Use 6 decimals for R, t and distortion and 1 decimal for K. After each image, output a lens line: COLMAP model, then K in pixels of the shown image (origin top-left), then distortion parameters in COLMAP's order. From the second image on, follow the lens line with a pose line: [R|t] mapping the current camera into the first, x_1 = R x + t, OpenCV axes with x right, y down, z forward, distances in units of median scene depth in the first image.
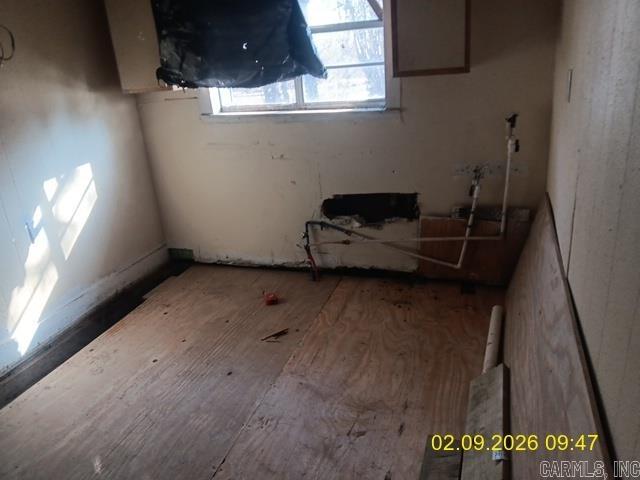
lens RADIAL K [[484.7, 0, 319.4], [0, 484.7, 239.3], [0, 0, 1]] dist [-0.003956, -0.035499]
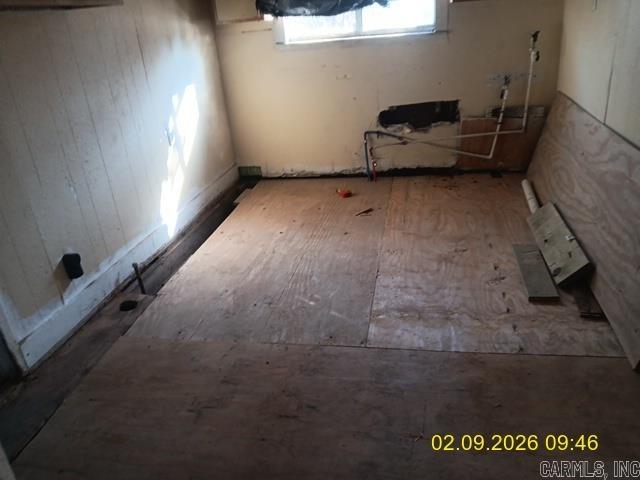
lens RADIAL K [[484.7, 0, 321.0], [0, 484.7, 245.8], [0, 0, 1]] dist [-0.003956, -0.035499]
pose [[0.990247, -0.072180, 0.119165, -0.352194], [0.063814, 0.995318, 0.072592, 0.179450], [-0.123847, -0.064280, 0.990217, -0.256788]]
